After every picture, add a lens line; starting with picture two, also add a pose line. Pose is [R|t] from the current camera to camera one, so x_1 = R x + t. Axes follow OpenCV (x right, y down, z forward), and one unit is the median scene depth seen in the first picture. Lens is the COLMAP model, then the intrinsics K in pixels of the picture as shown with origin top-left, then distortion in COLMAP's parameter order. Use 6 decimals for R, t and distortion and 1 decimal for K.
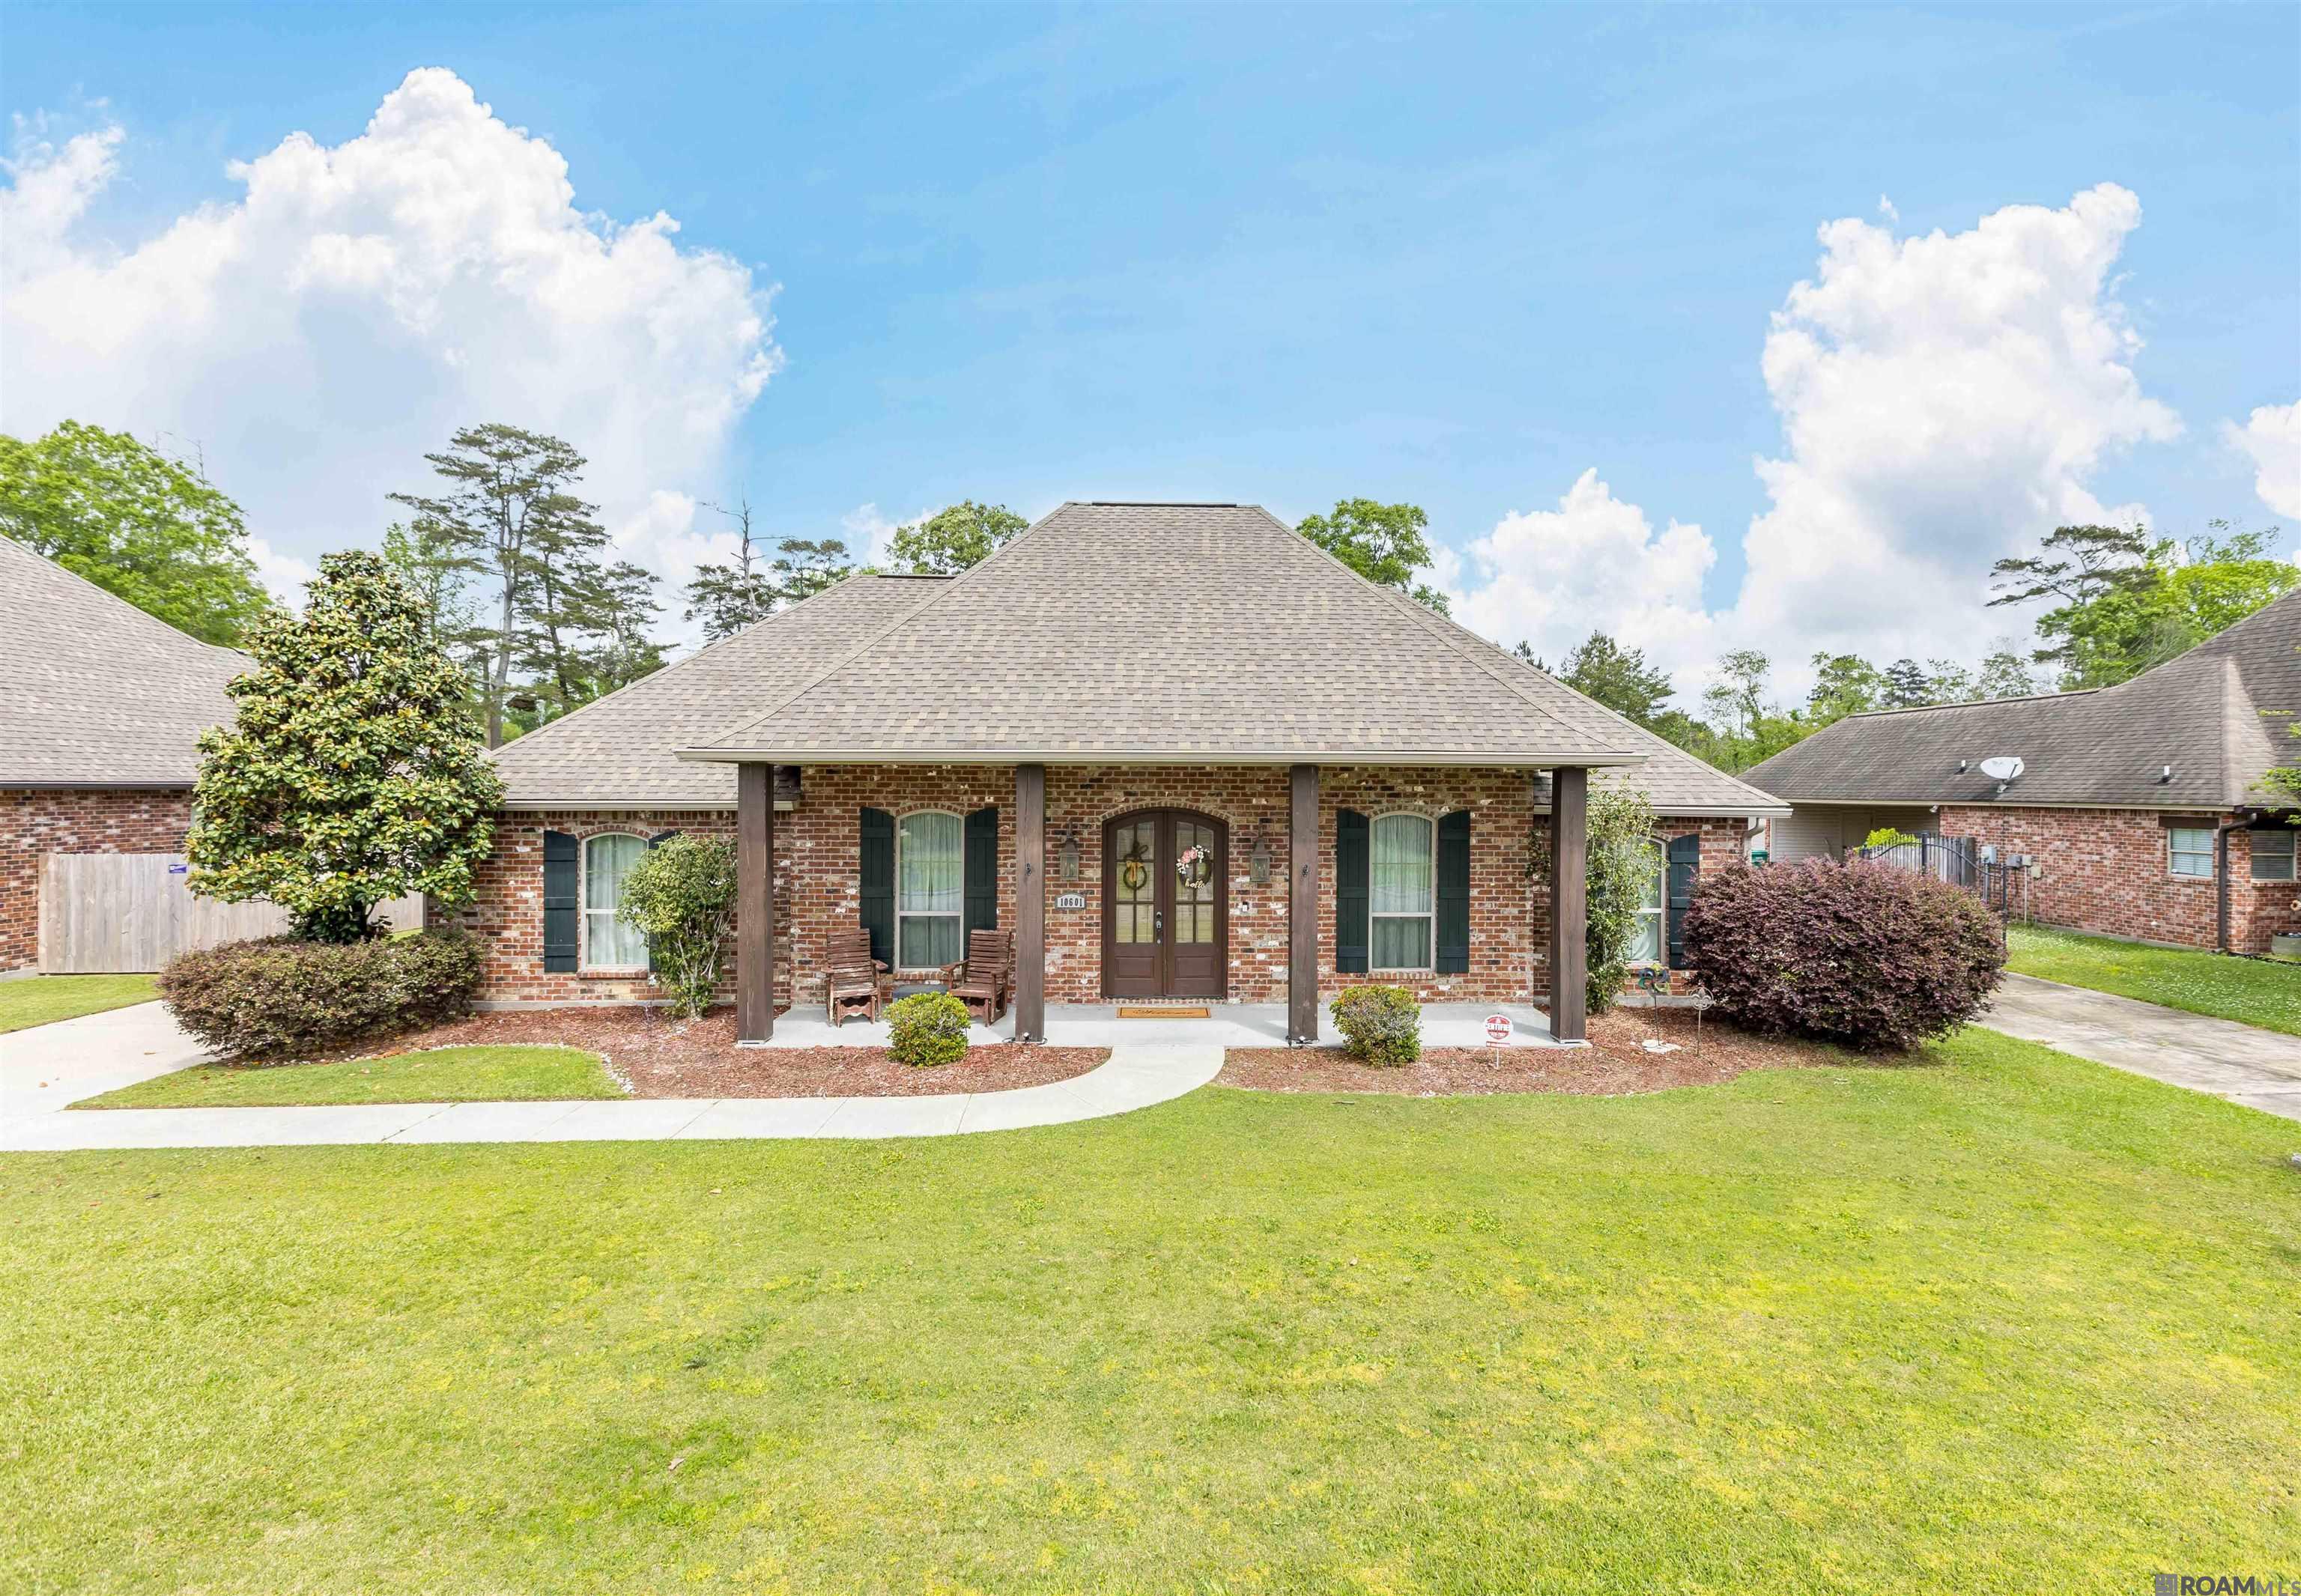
lens RADIAL K [[1084.8, 0, 1195.3], [0, 1084.8, 813.6], [0, 0, 1]] dist [-0.011449, -0.000234]
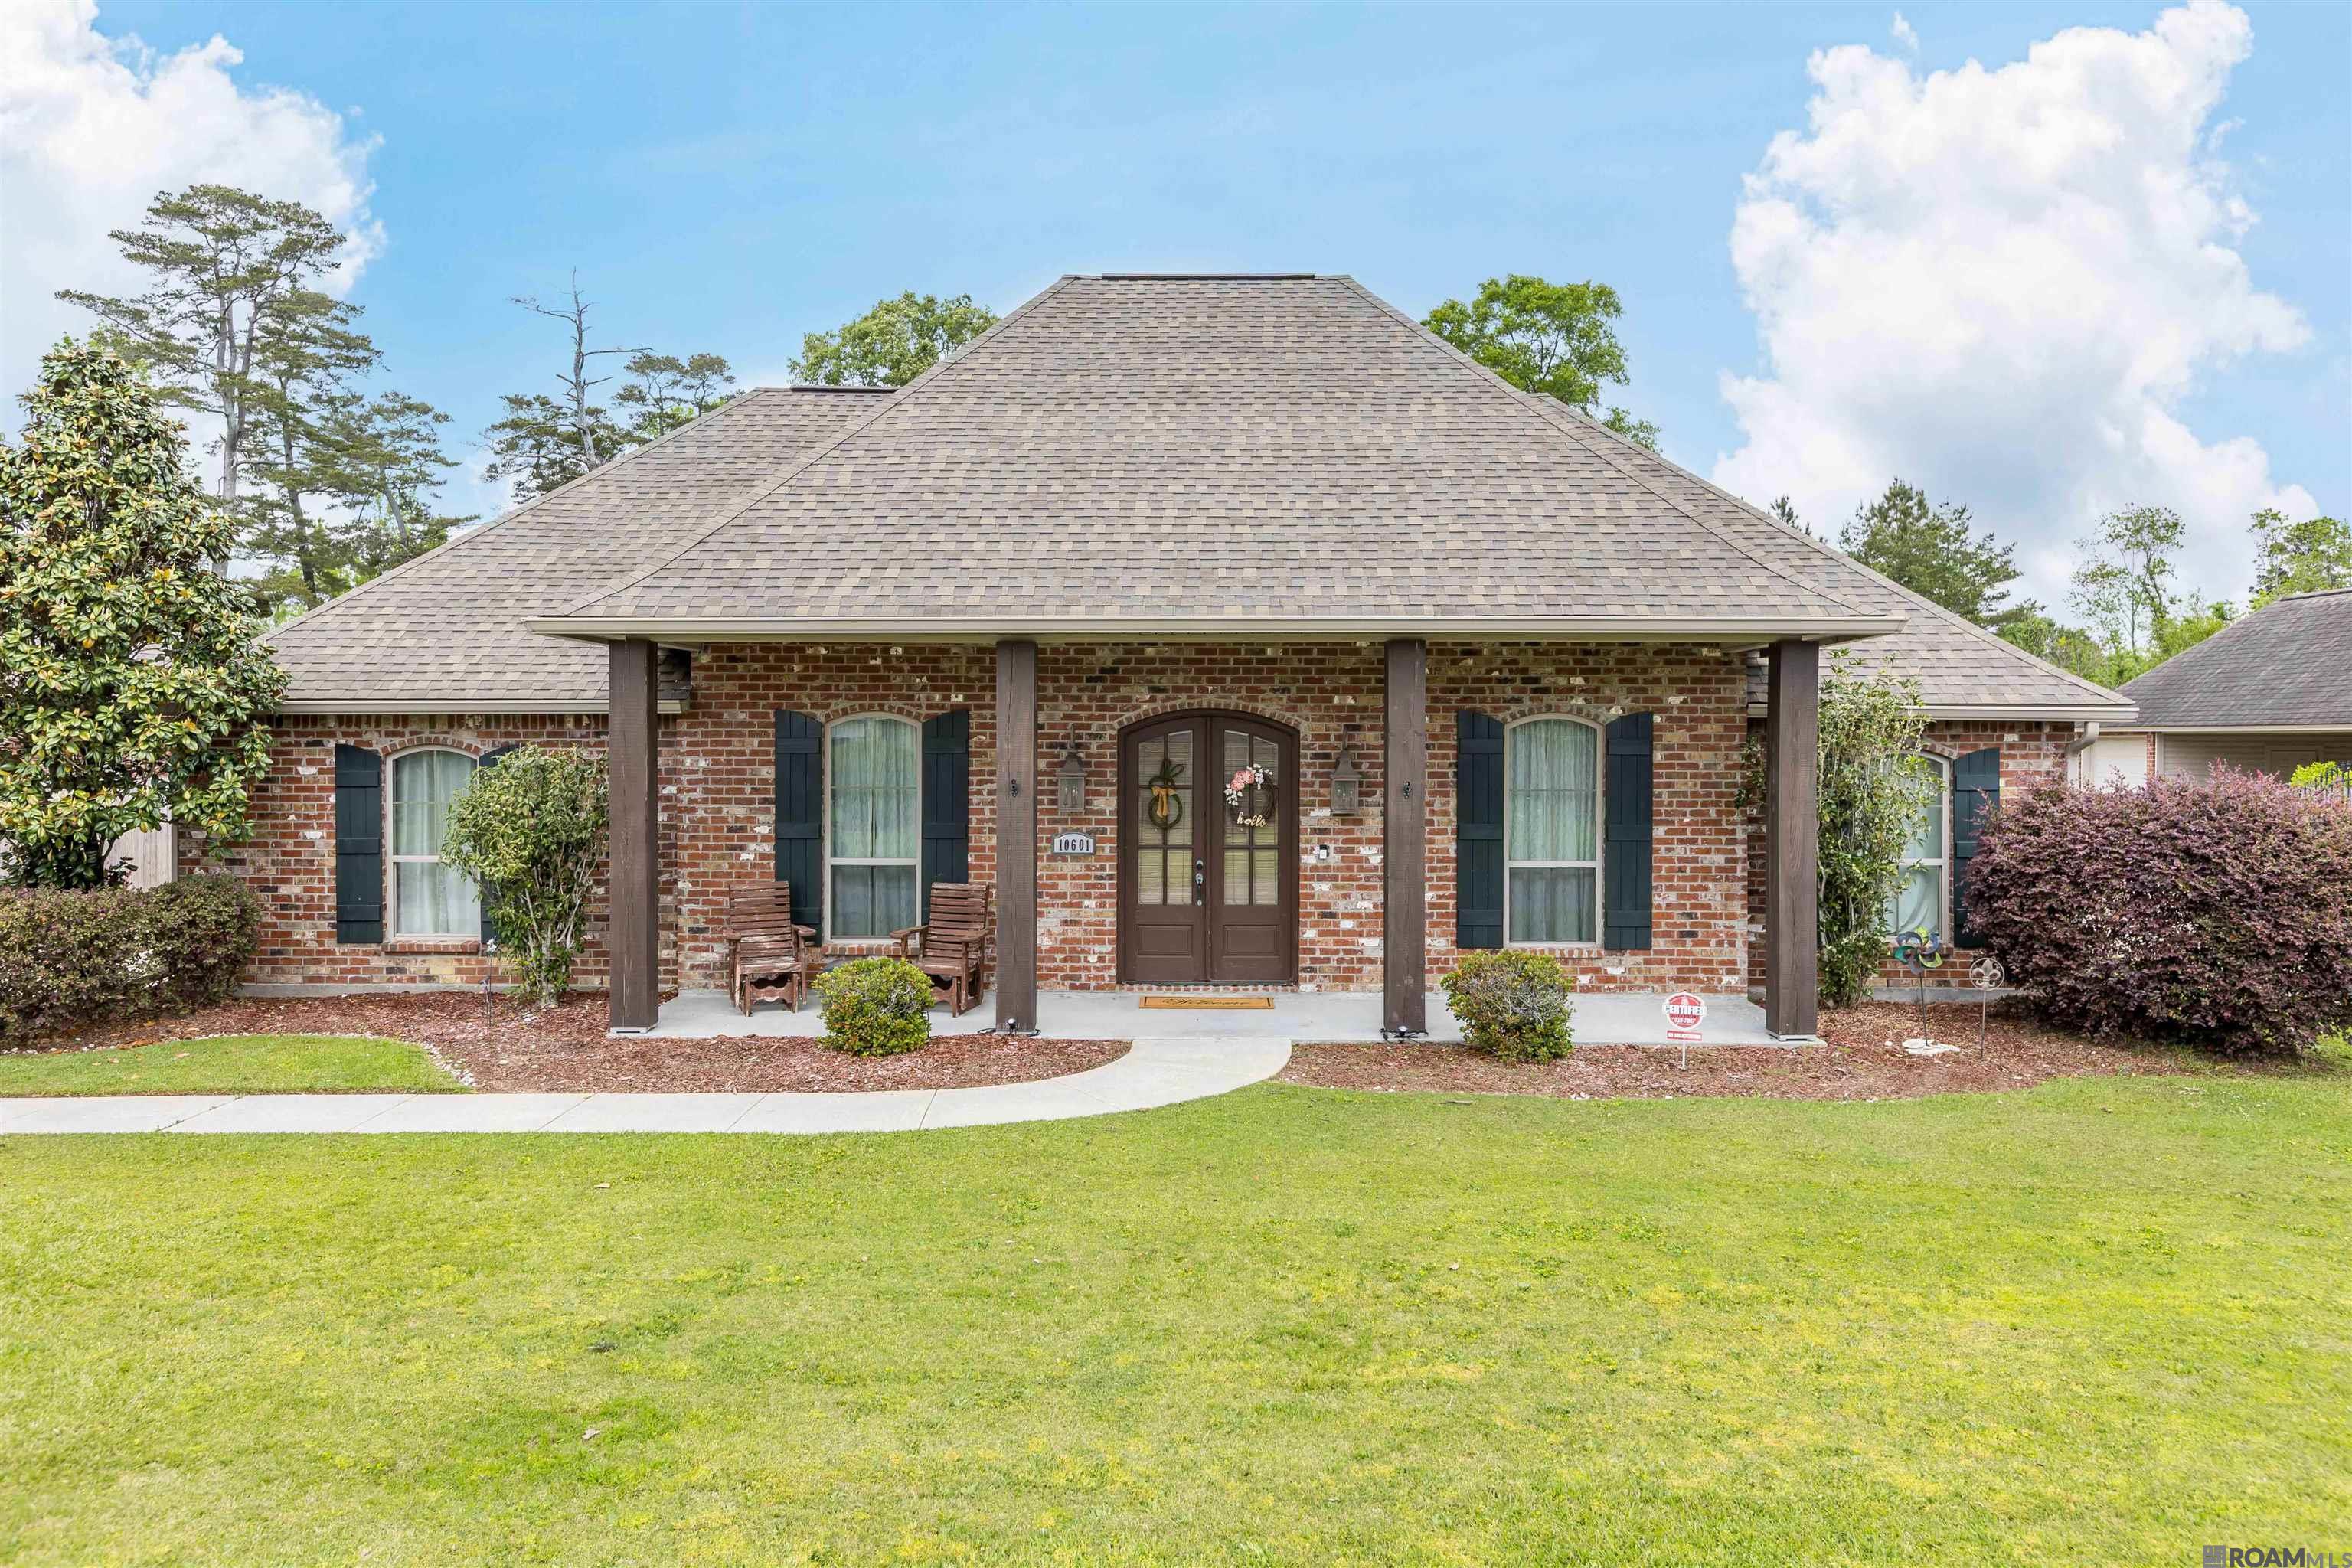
lens RADIAL K [[1696.0, 0, 1178.4], [0, 1696.0, 783.0], [0, 0, 1]] dist [-0.003590, -0.011179]
pose [[0.998691, -0.002390, -0.051087, 0.010018], [0.002536, 0.999993, 0.002803, 0.044218], [0.051080, -0.002929, 0.998690, -0.098063]]
